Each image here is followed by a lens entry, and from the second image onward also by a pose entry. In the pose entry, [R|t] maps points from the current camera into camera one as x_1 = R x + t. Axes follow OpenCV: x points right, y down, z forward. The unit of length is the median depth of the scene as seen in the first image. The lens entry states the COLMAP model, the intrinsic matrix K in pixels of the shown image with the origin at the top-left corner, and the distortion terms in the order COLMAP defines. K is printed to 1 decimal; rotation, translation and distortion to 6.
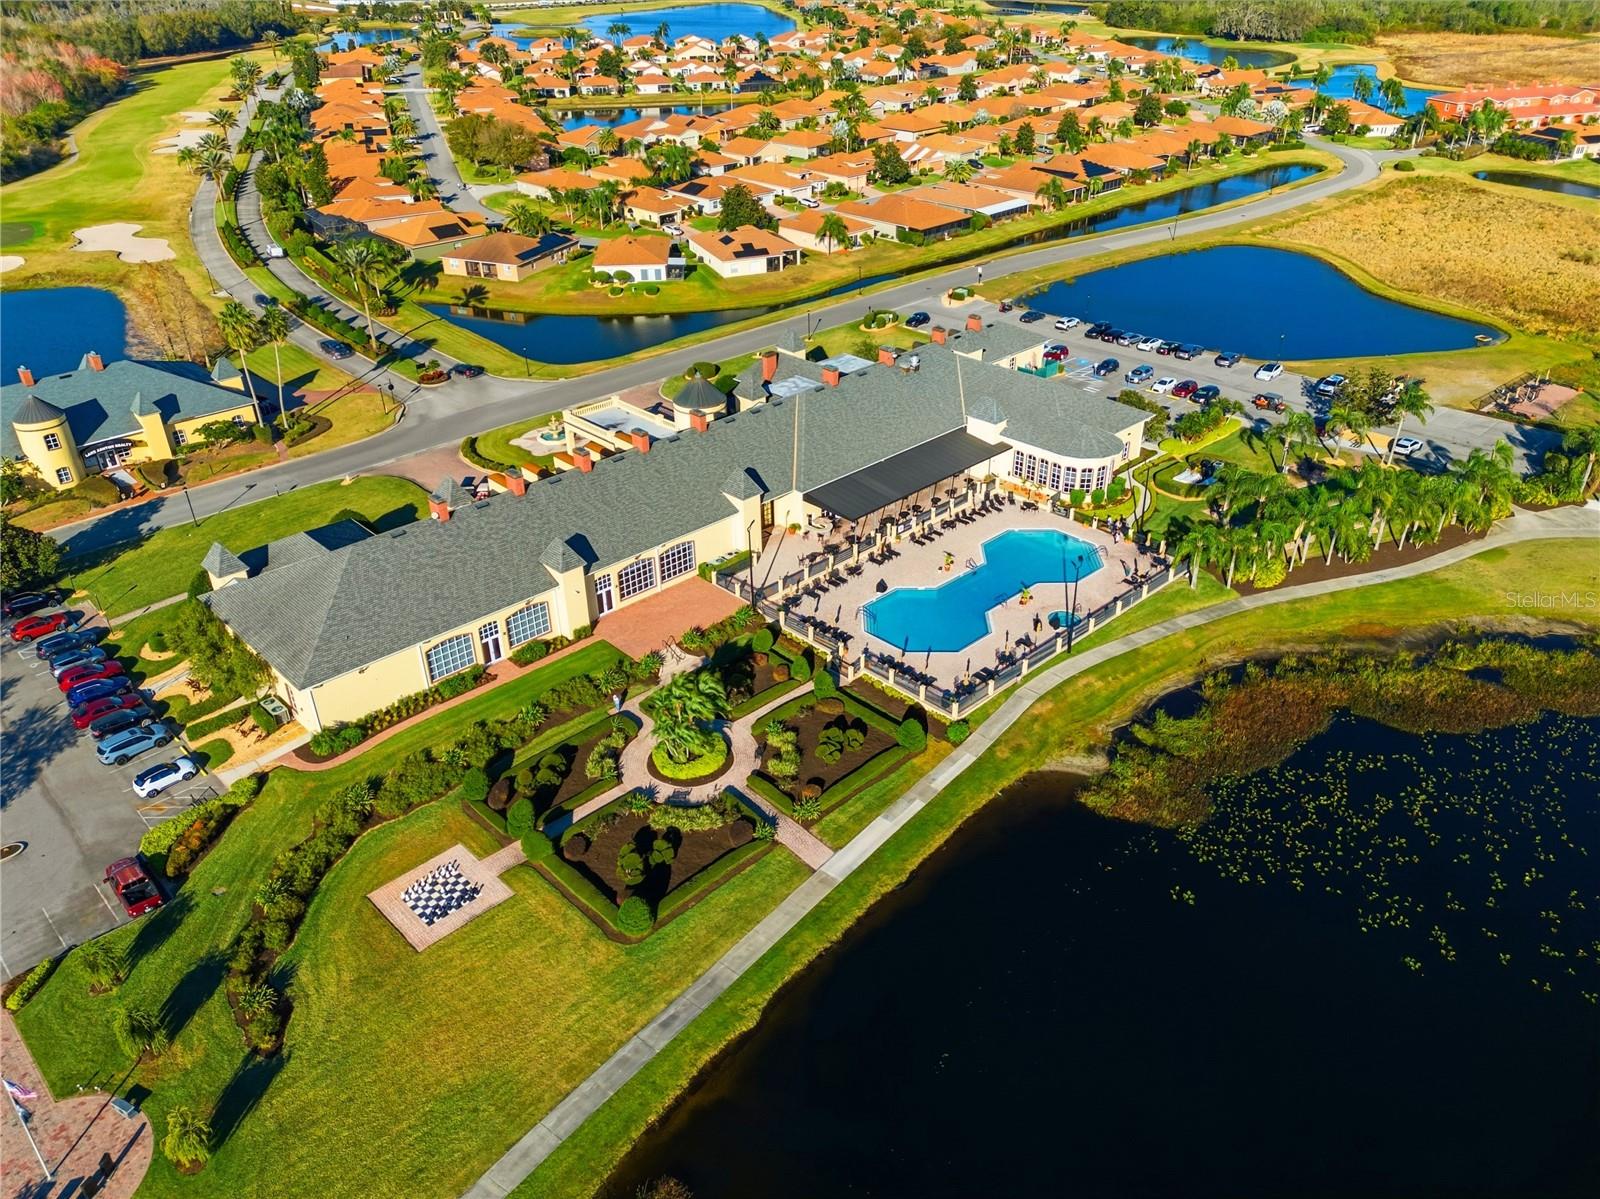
lens RADIAL K [[1179.1, 0, 820.0], [0, 1179.1, 595.4], [0, 0, 1]] dist [0.079706, -0.070433]
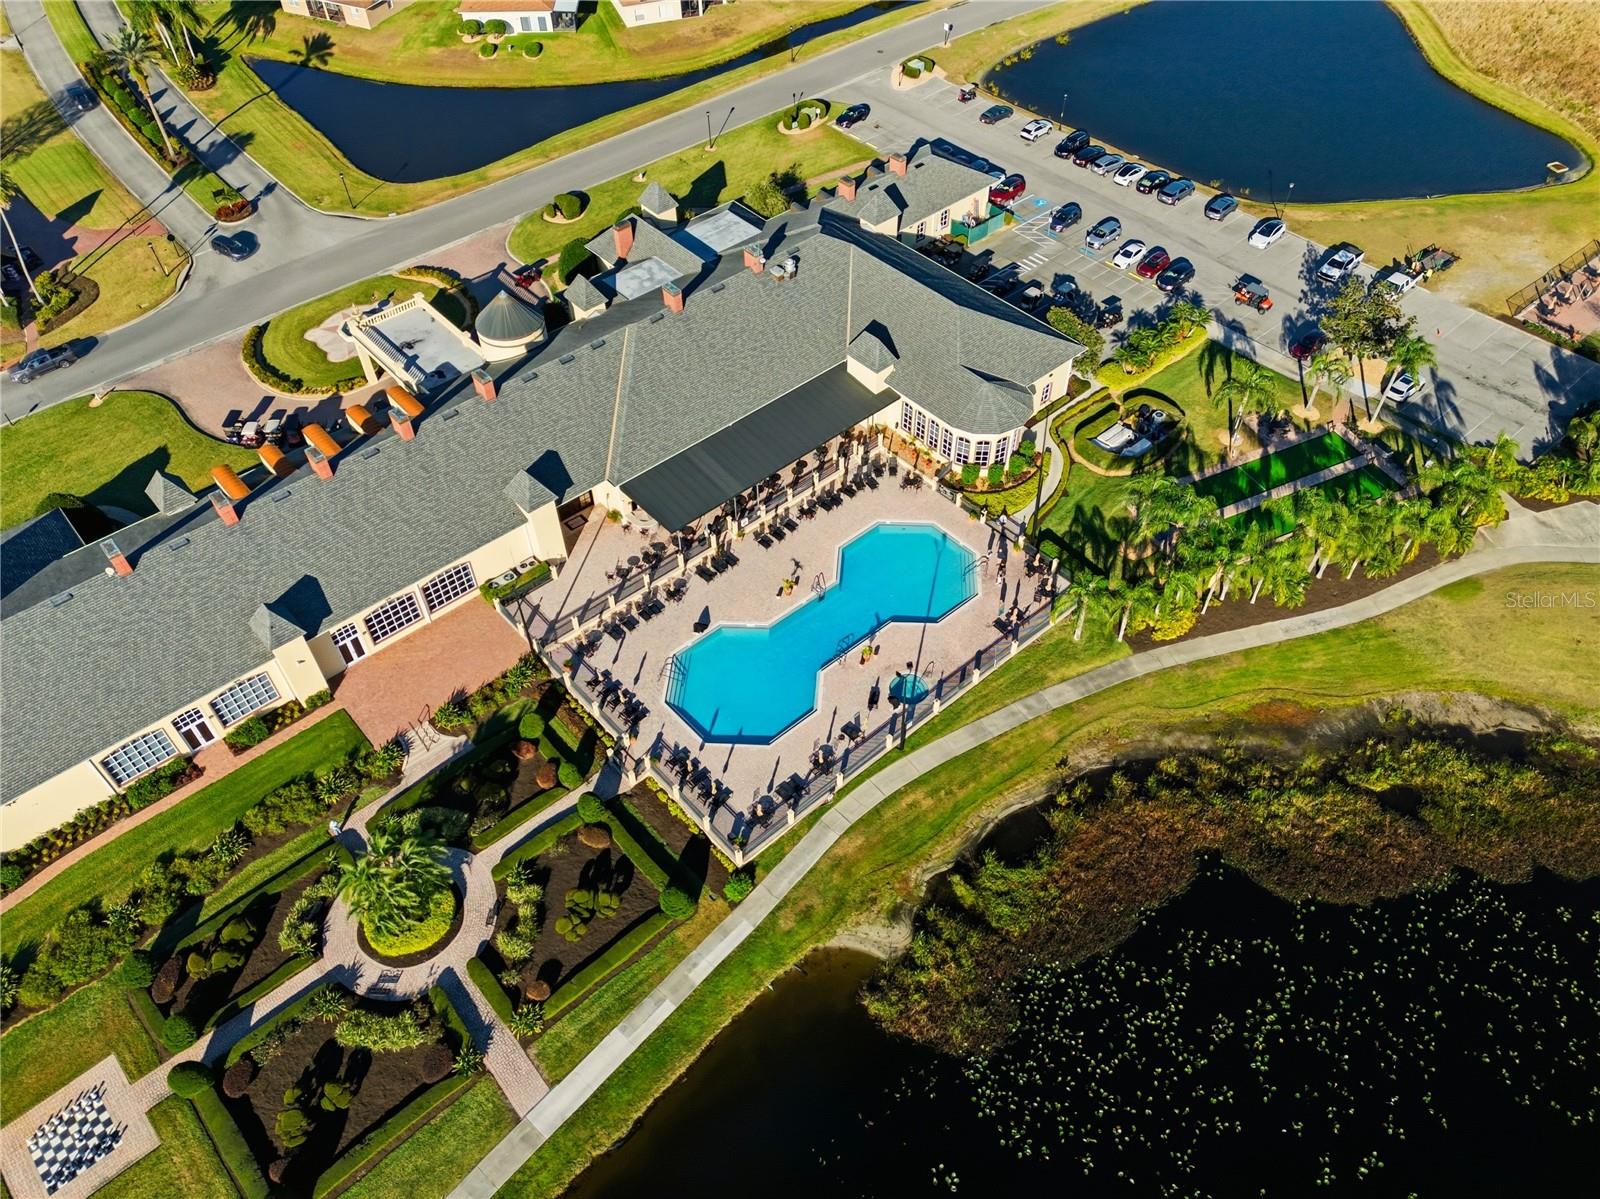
lens RADIAL K [[1179.1, 0, 819.0], [0, 1179.1, 597.4], [0, 0, 1]] dist [0.079706, -0.070433]
pose [[0.998950, 0.034896, -0.029670, 0.161043], [-0.024279, 0.952671, 0.303033, -0.280515], [0.038840, -0.301994, 0.952518, 0.225112]]
